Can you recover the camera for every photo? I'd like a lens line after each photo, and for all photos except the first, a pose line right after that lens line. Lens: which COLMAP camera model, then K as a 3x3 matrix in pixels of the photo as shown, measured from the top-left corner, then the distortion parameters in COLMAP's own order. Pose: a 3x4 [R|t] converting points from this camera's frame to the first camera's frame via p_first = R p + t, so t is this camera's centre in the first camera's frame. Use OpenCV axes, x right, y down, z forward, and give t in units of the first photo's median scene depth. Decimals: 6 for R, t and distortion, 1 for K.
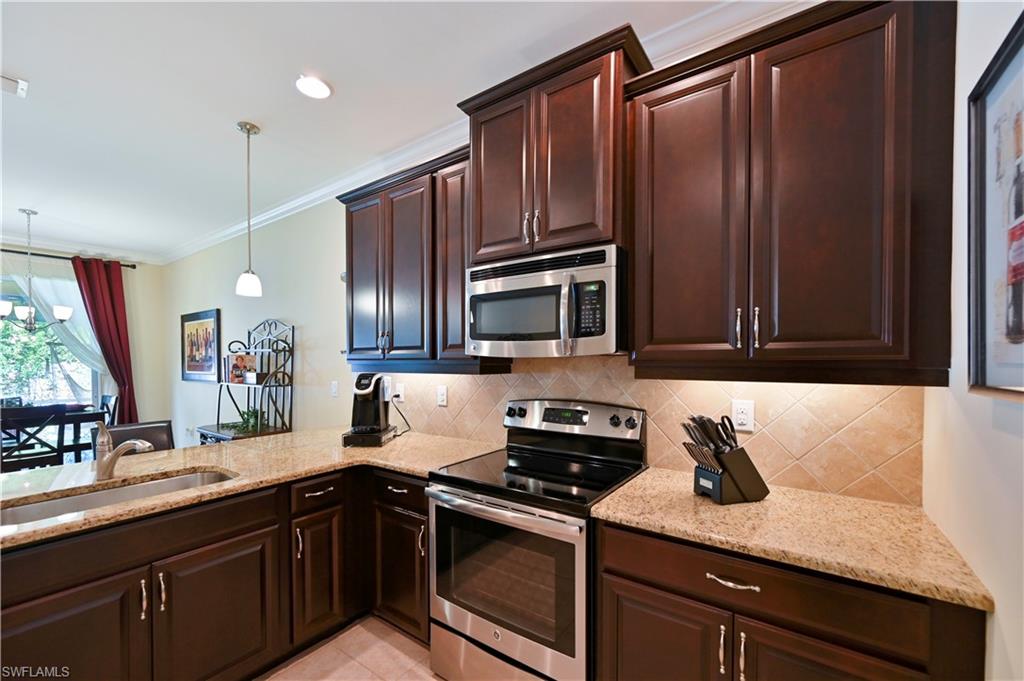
lens RADIAL K [[415.4, 0, 513.7], [0, 415.4, 366.5], [0, 0, 1]] dist [-0.000472, -0.000013]
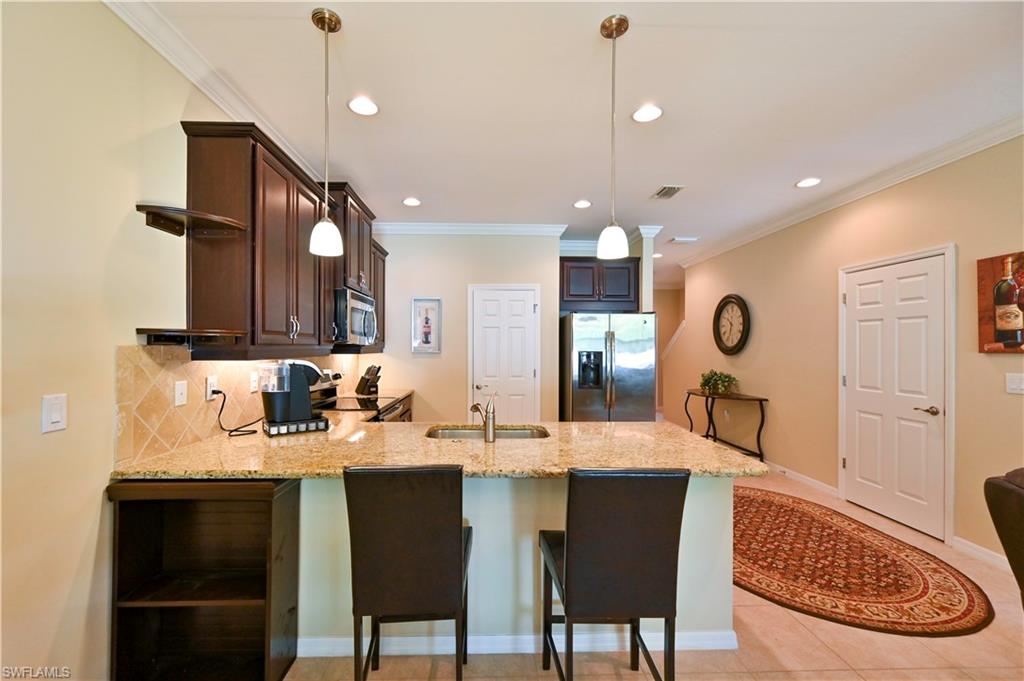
lens RADIAL K [[422.8, 0, 493.7], [0, 422.8, 345.3], [0, 0, 1]] dist [-0.000125, 0.000377]
pose [[-0.594951, 0.003036, 0.803756, -1.754516], [0.011722, 0.999919, 0.004900, -0.019205], [-0.803676, 0.012336, -0.594939, 1.522152]]
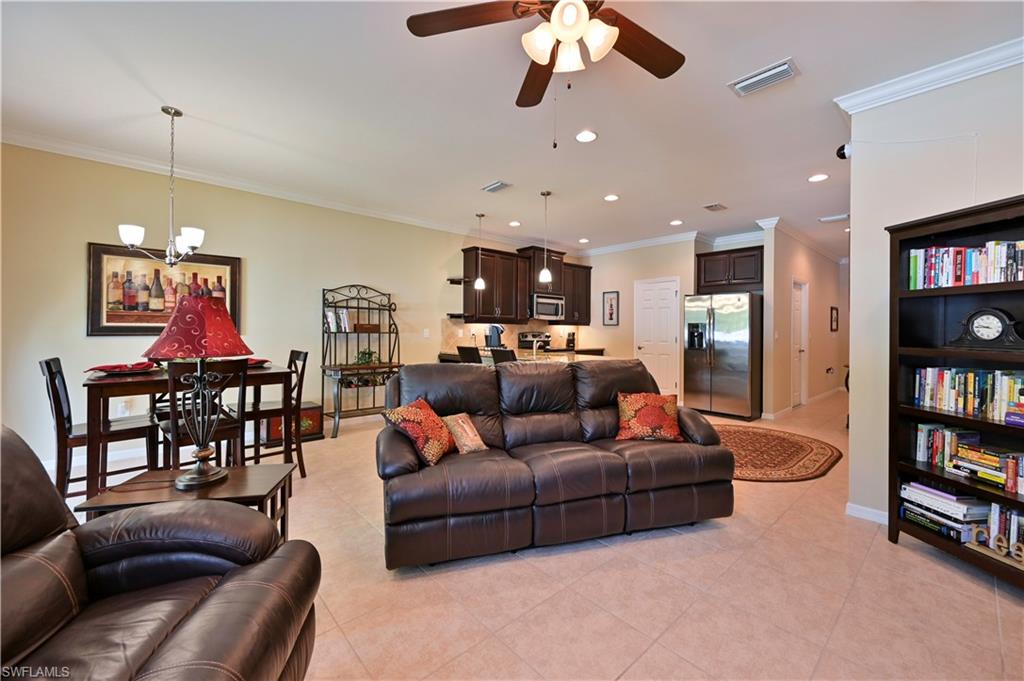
lens RADIAL K [[404.7, 0, 514.0], [0, 404.7, 326.3], [0, 0, 1]] dist [-0.000456, -0.000021]
pose [[0.220693, 0.013020, 0.975256, -3.464011], [0.008528, 0.999847, -0.015278, 0.088464], [-0.975306, 0.011689, 0.220548, 0.425570]]
